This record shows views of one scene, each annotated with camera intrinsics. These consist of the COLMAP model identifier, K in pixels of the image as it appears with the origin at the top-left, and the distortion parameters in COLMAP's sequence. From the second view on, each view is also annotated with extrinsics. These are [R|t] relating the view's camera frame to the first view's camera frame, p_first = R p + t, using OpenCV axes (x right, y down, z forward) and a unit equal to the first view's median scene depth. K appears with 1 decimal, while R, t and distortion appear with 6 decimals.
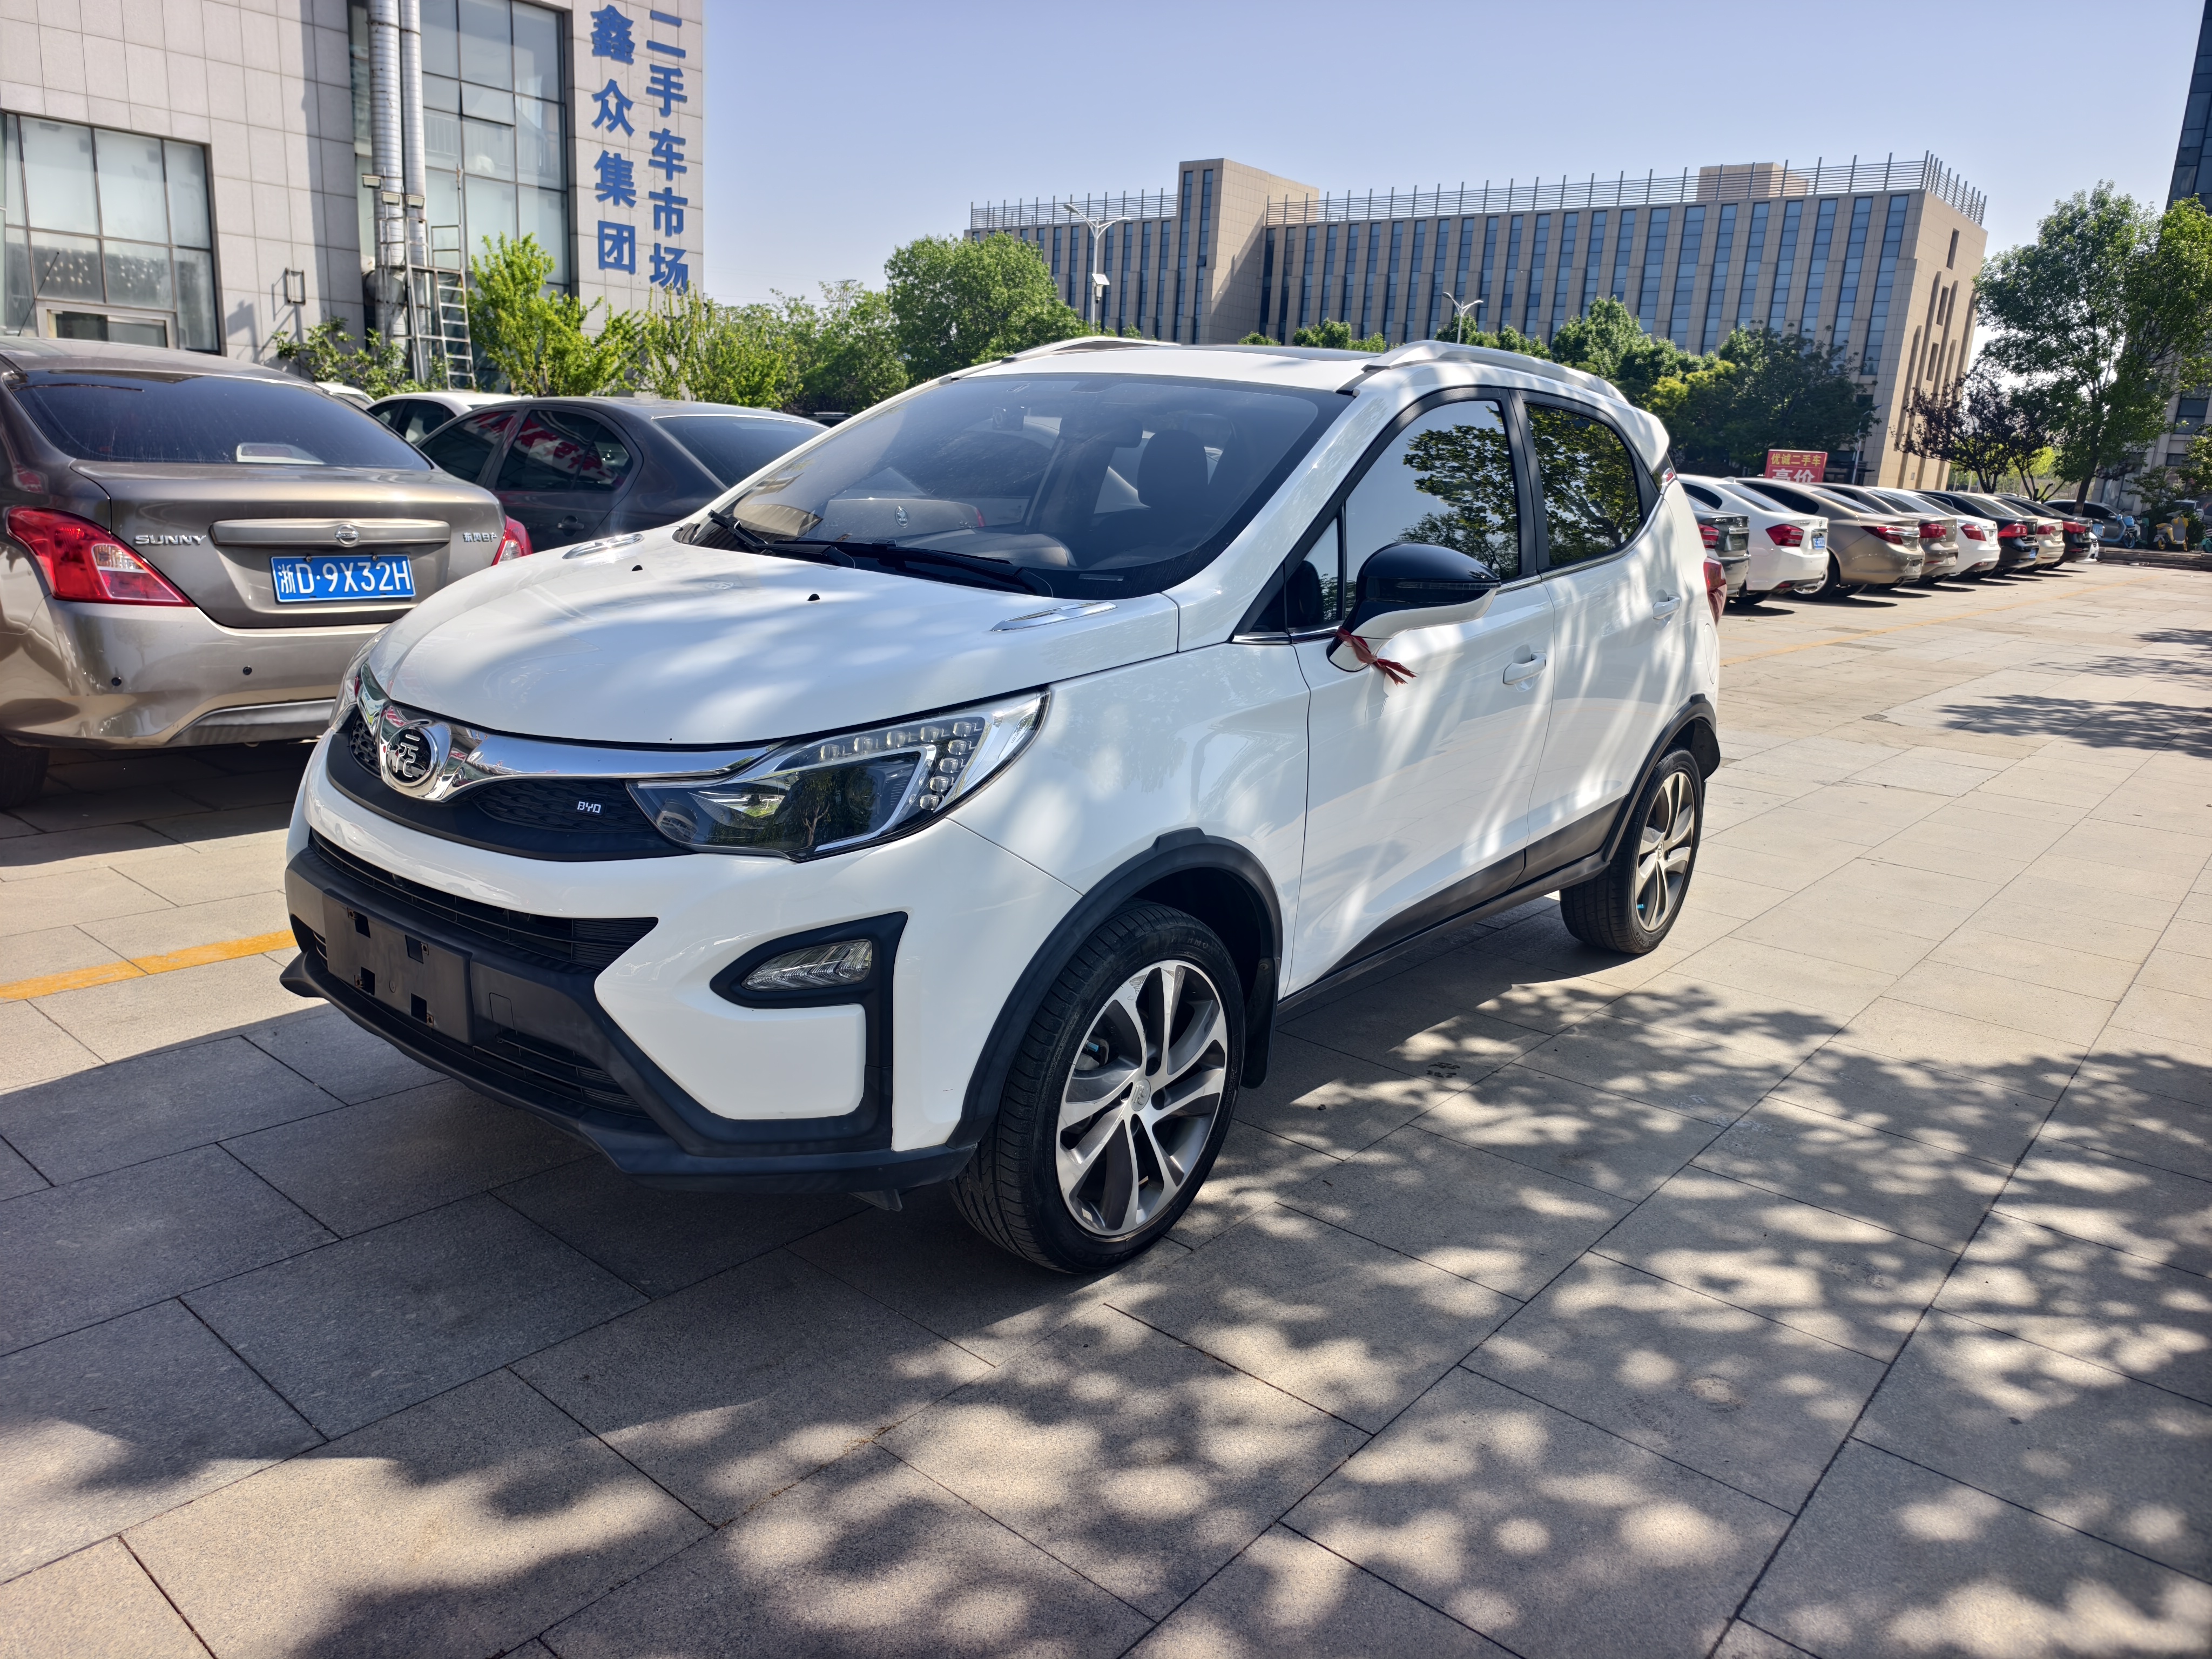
lens RADIAL K [[1558.8, 0, 1100.4], [0, 1558.8, 825.3], [0, 0, 1]] dist [-0.004713, 0.006510]
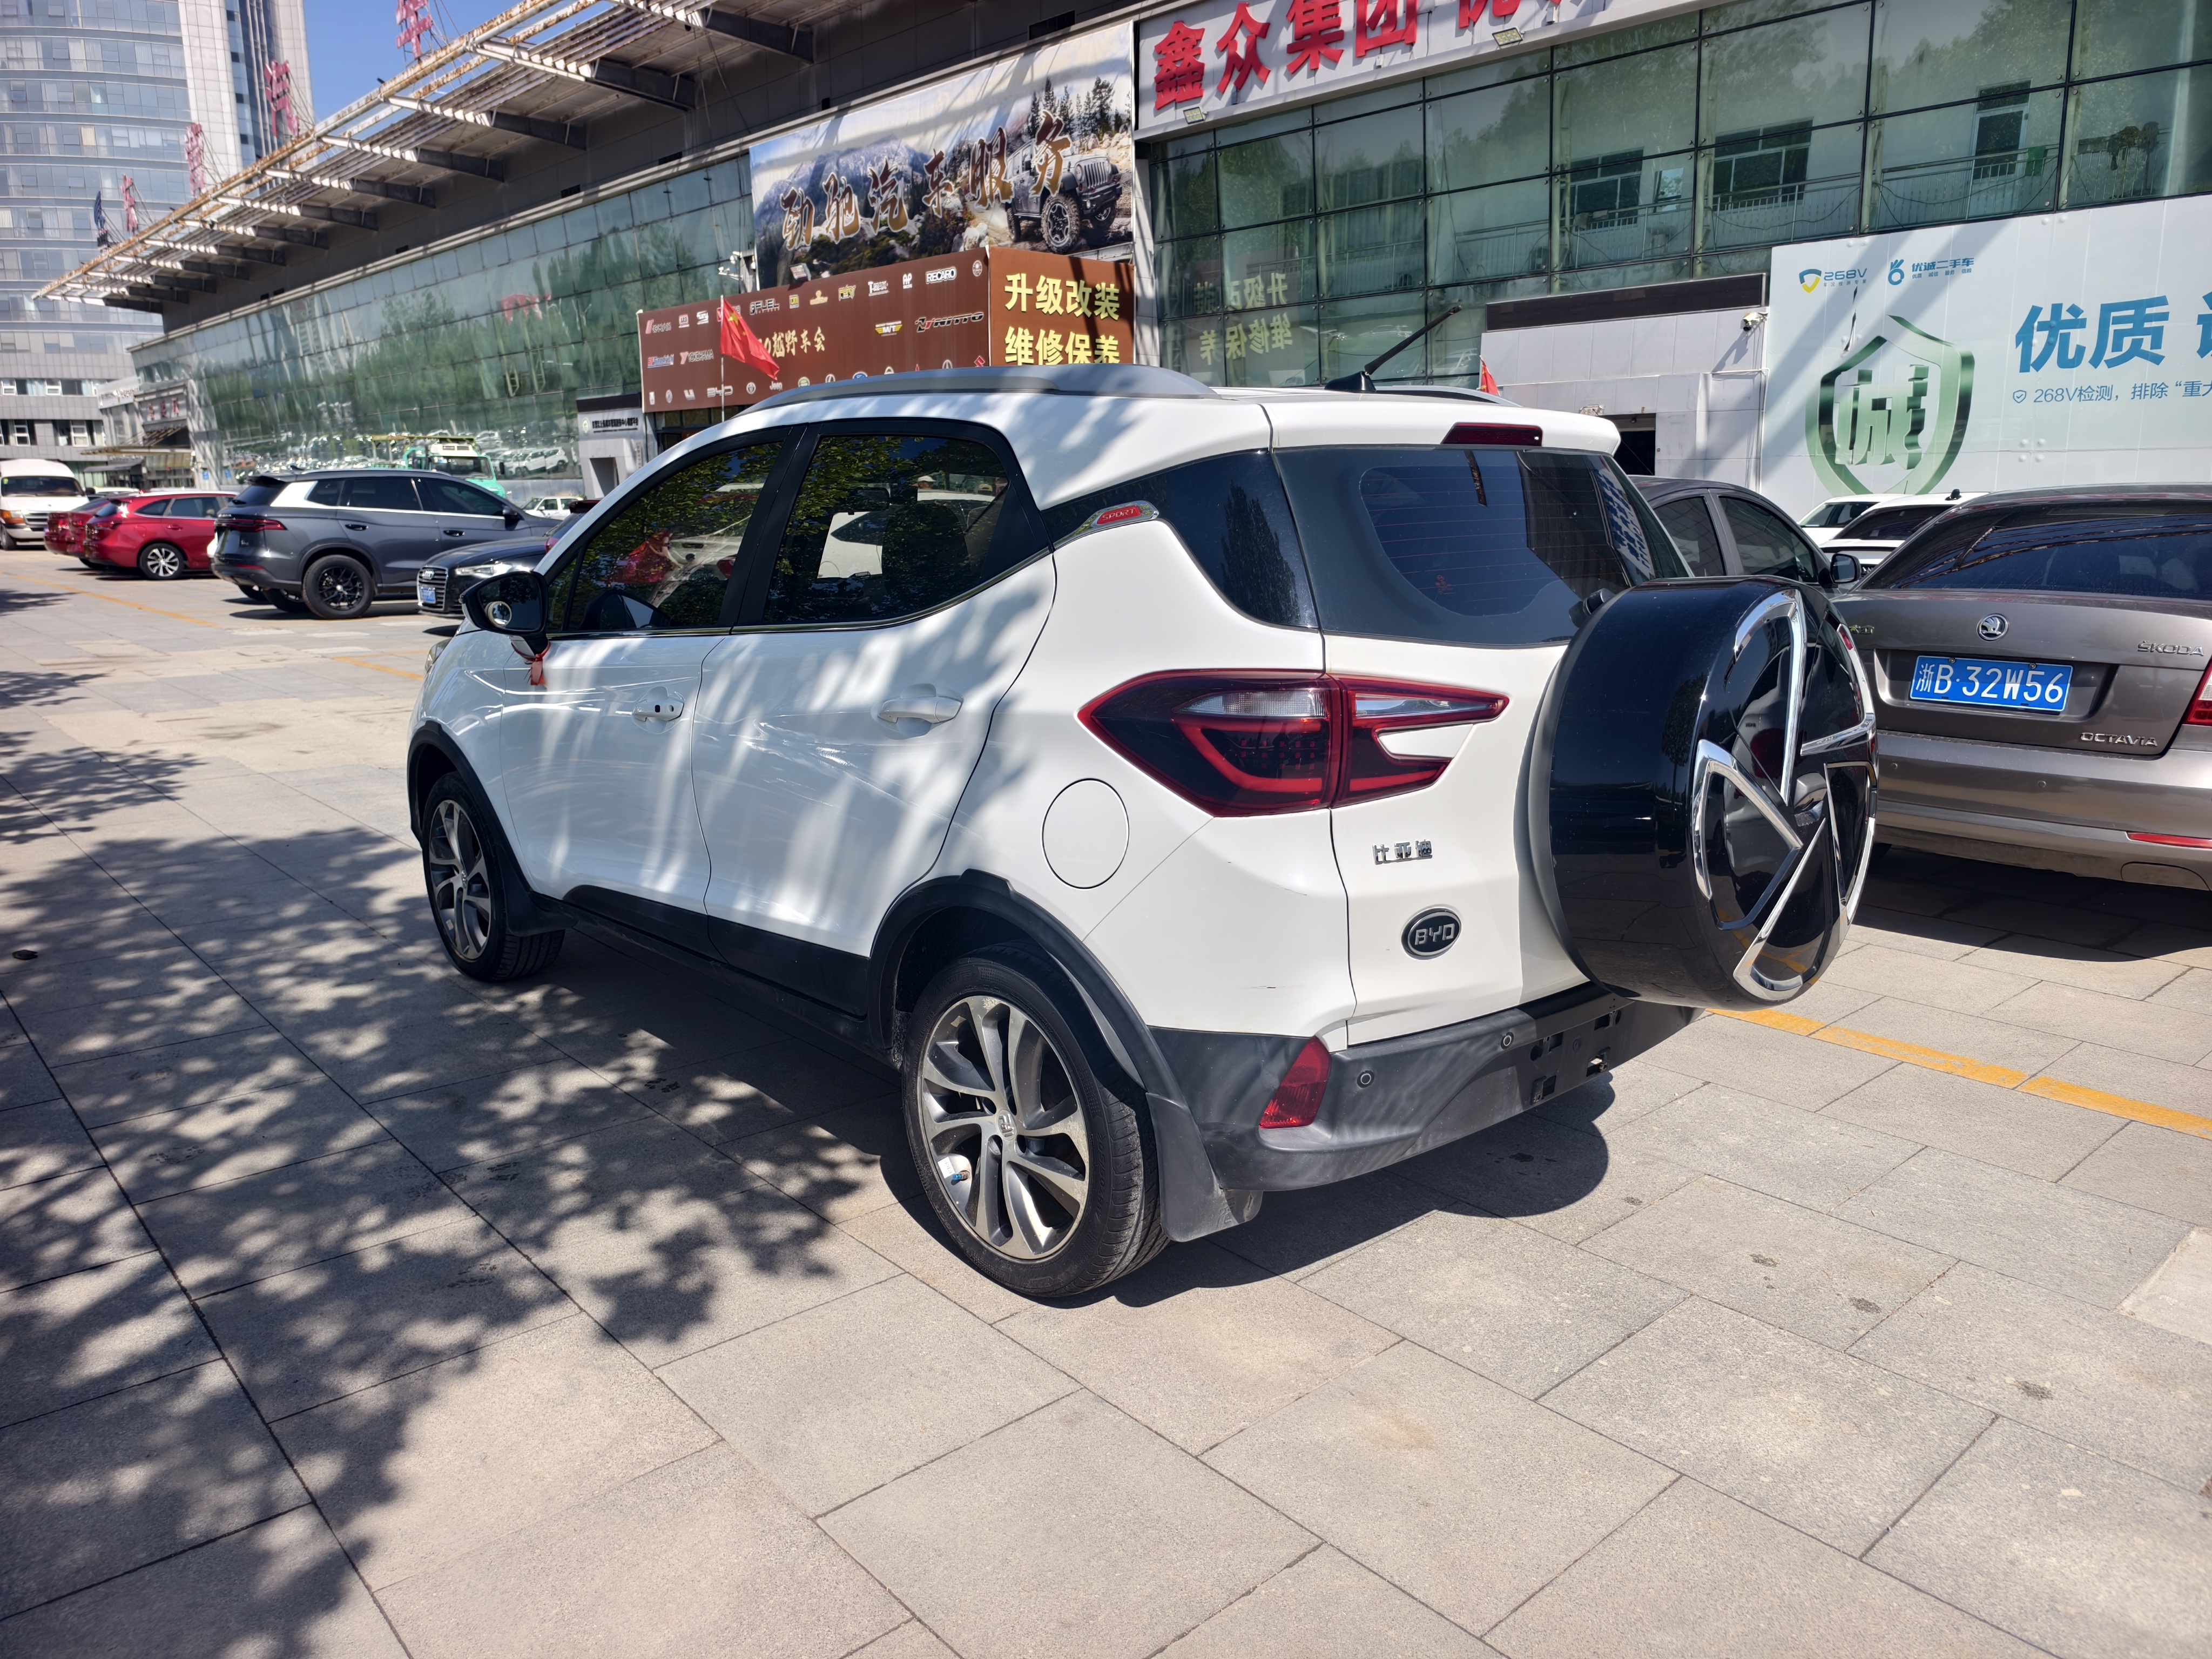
lens RADIAL K [[1558.8, 0, 1086.3], [0, 1558.8, 838.3], [0, 0, 1]] dist [-0.004713, 0.006510]
pose [[-0.158063, 0.157369, -0.974808, 1.272218], [-0.237230, 0.952252, 0.192194, -0.291939], [0.958508, 0.261632, -0.113183, 1.468195]]
